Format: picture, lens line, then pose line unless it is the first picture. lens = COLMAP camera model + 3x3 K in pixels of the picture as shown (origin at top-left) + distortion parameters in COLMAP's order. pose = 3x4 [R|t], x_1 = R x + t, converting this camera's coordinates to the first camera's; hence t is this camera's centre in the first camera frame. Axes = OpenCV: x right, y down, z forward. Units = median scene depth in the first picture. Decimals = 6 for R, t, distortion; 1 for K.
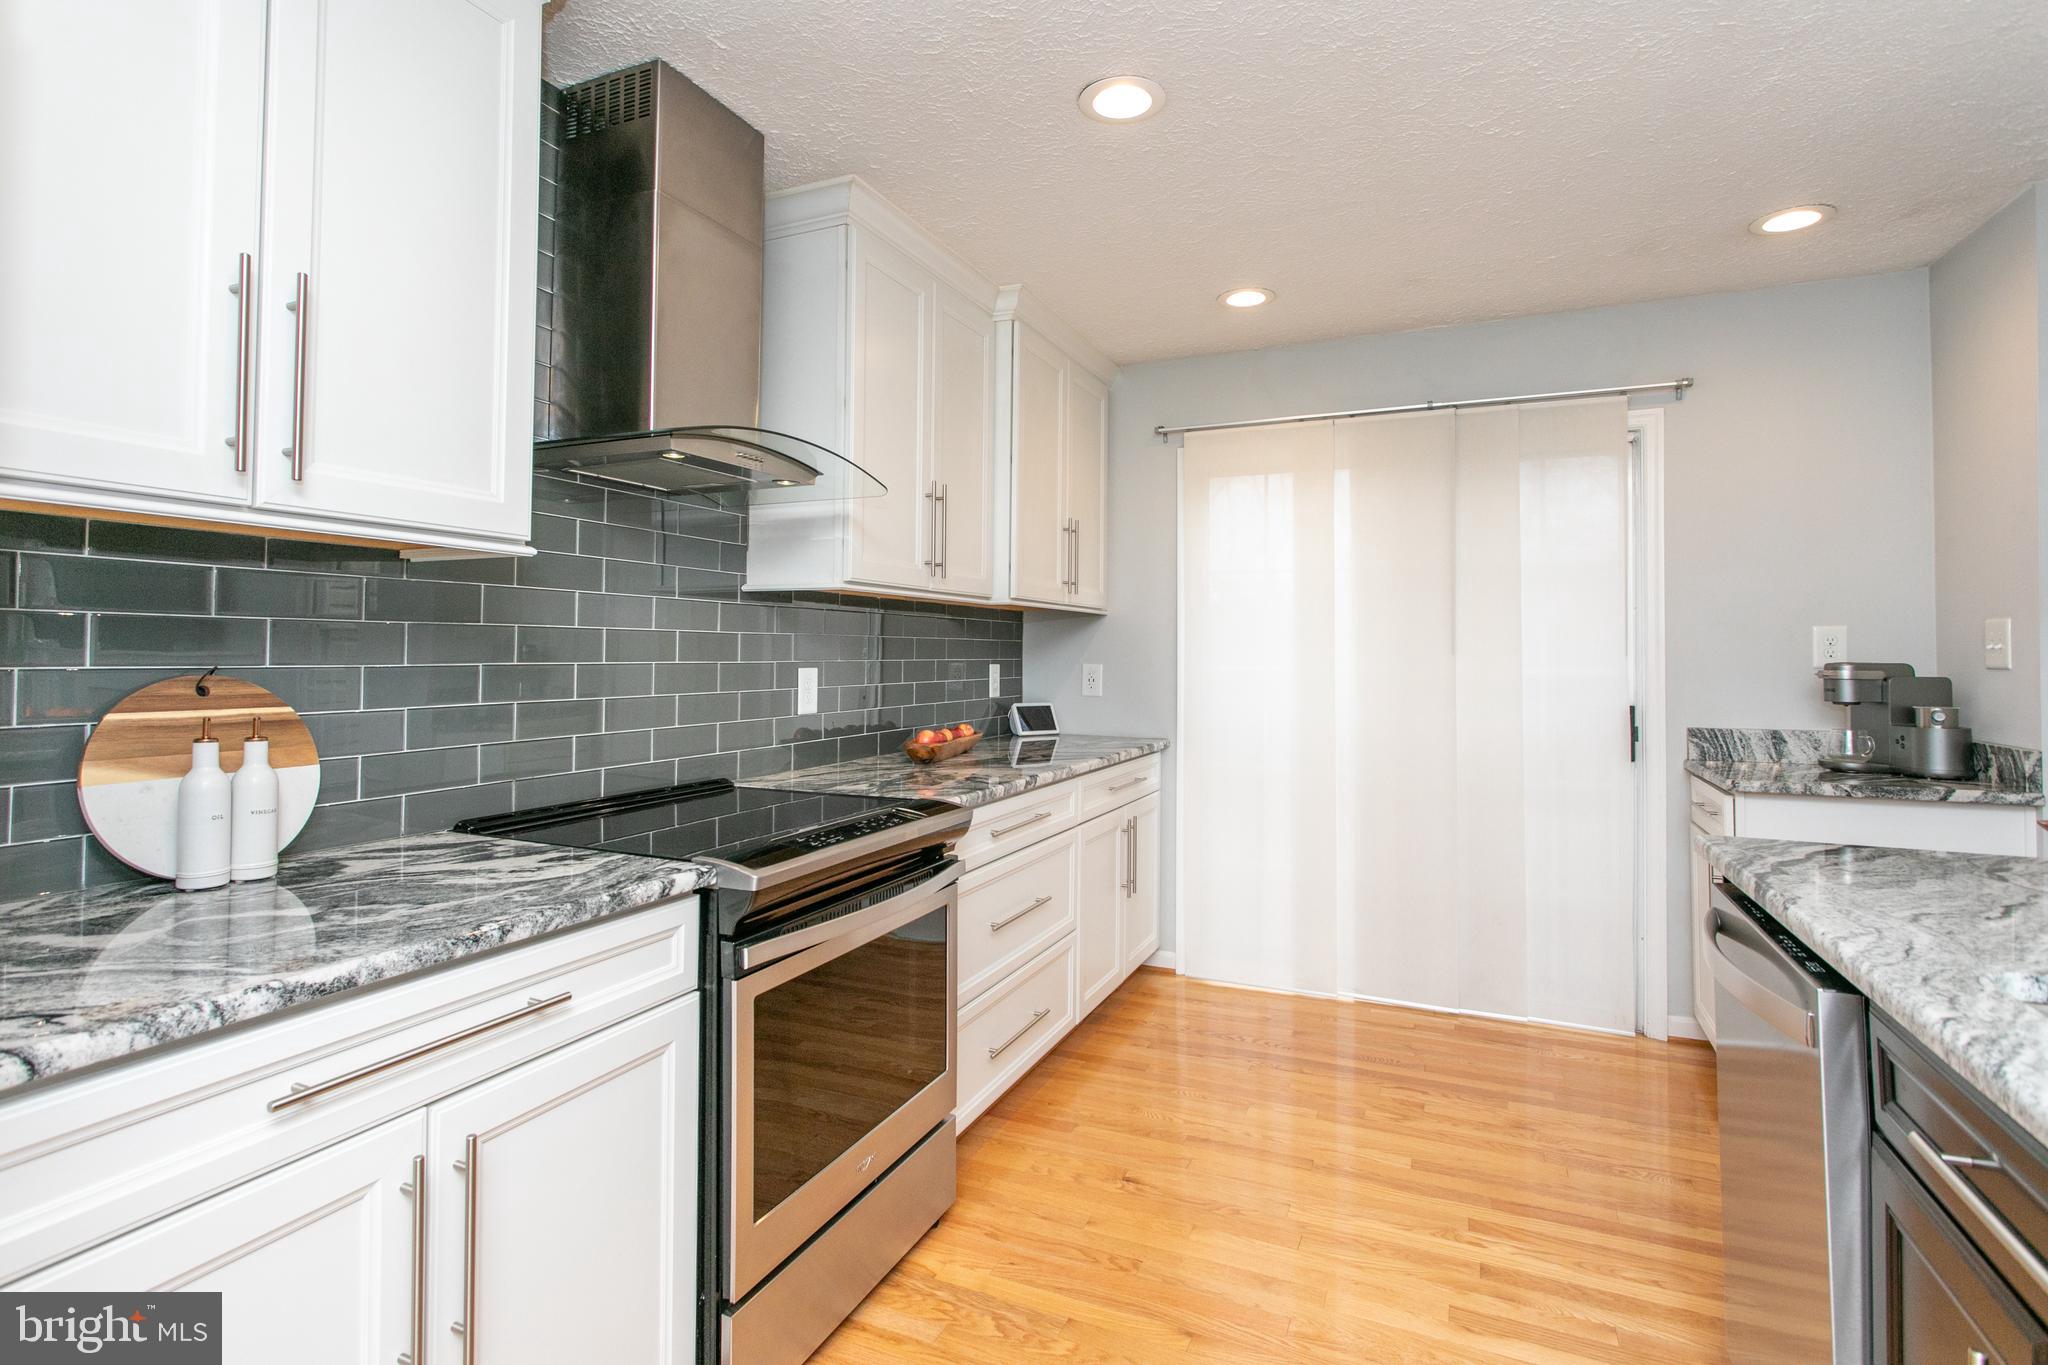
lens RADIAL K [[1020.8, 0, 1024.1], [0, 1020.8, 623.6], [0, 0, 1]] dist [-0.001605, 0.011237]
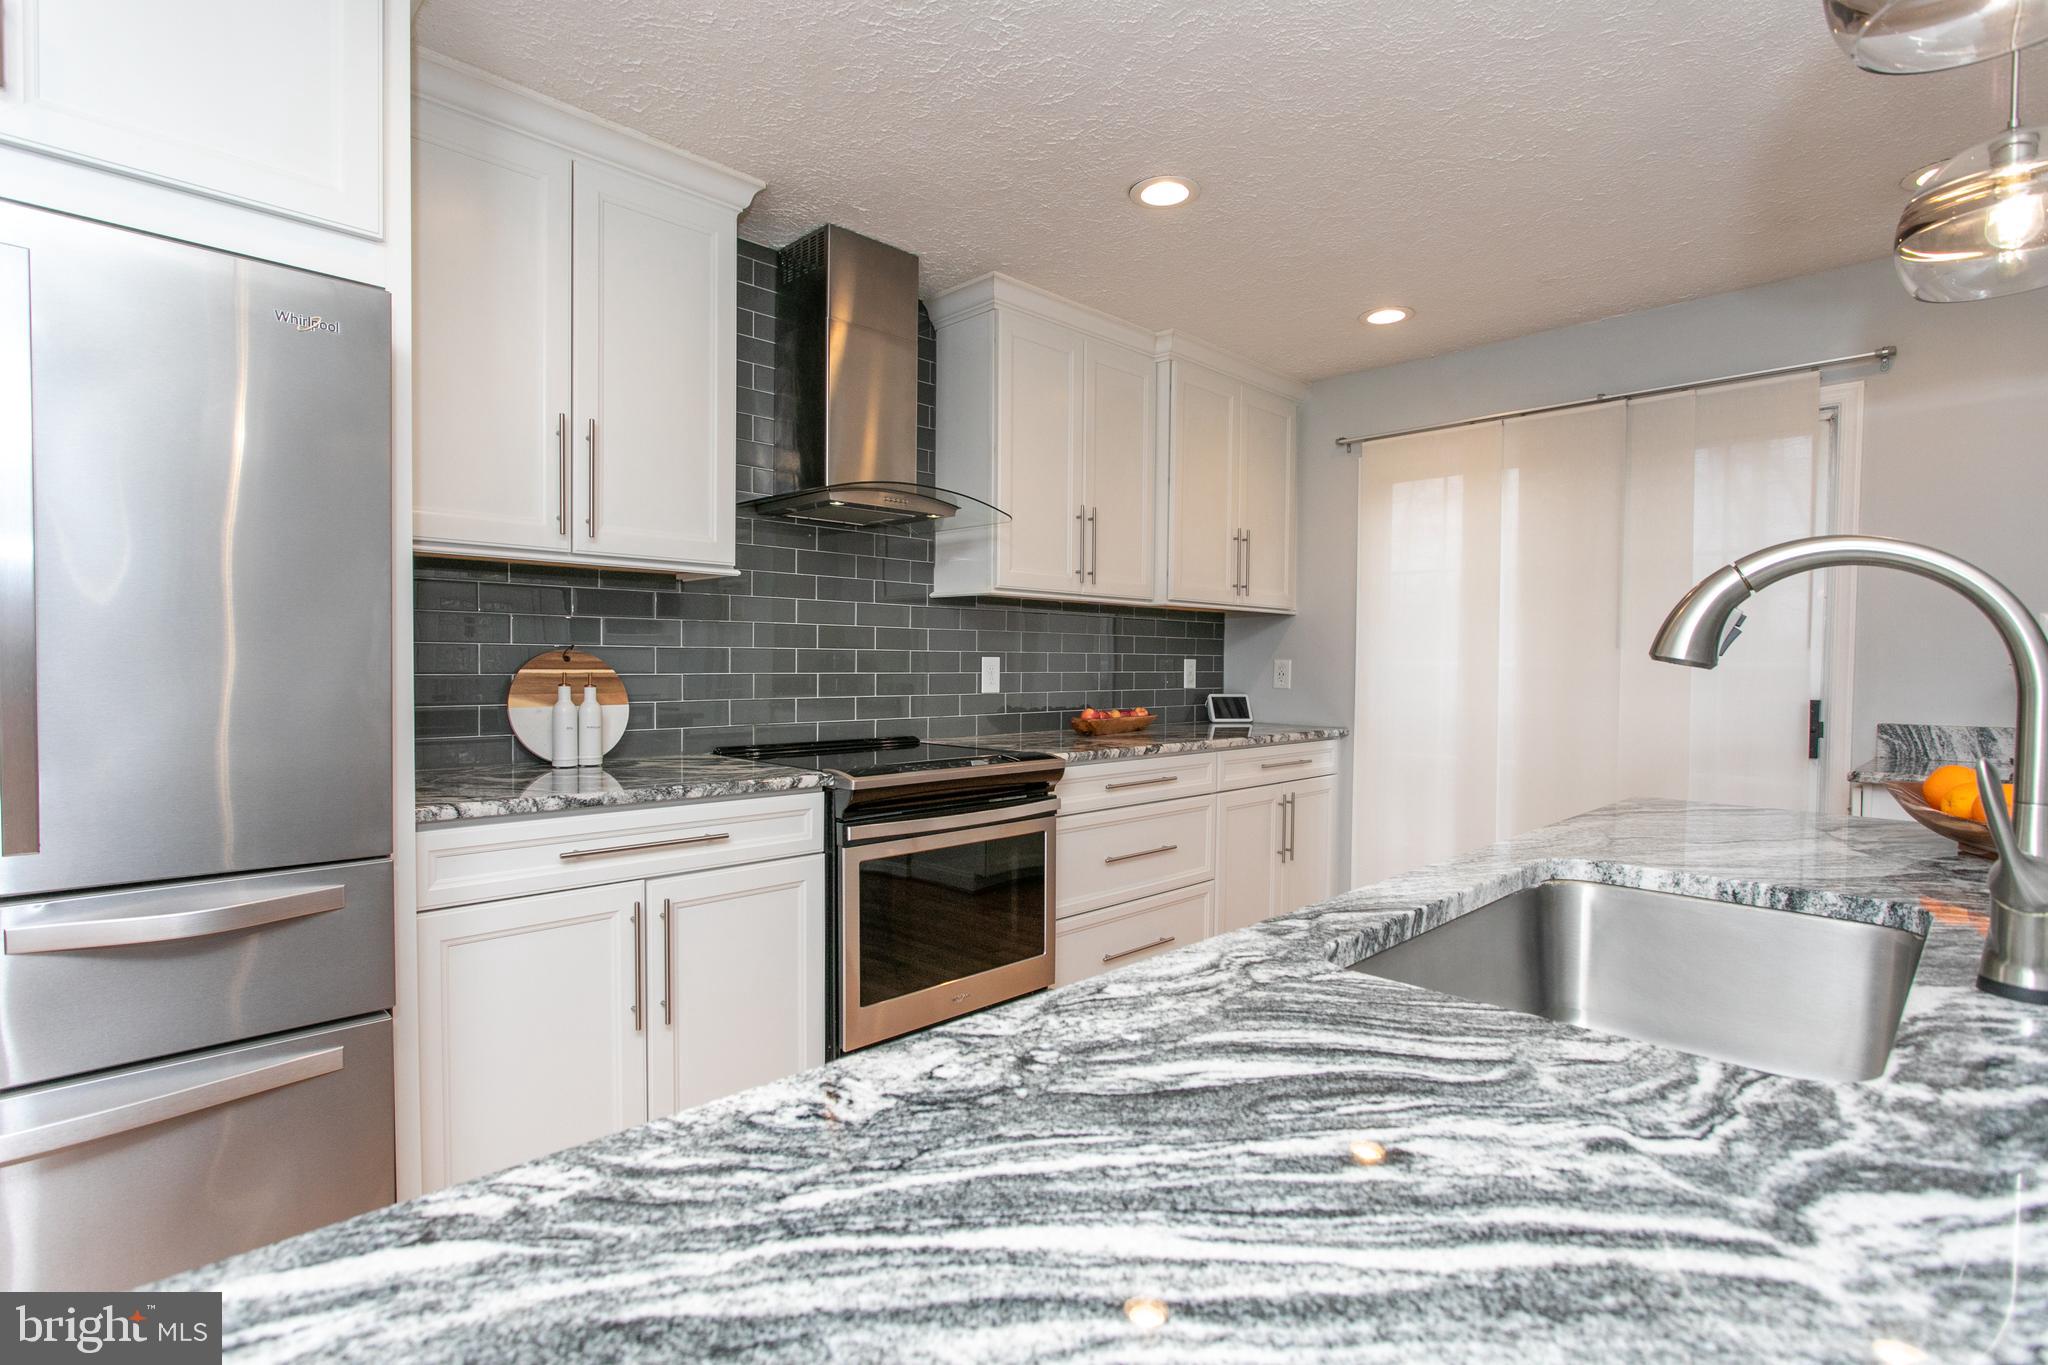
lens RADIAL K [[1015.4, 0, 1024.0], [0, 1015.4, 682.5], [0, 0, 1]] dist [0.018527, 0.000786]
pose [[0.937238, 0.009603, -0.348558, 0.302127], [0.007346, 0.998855, 0.047272, 0.016980], [0.348613, -0.046865, 0.936094, -0.200237]]
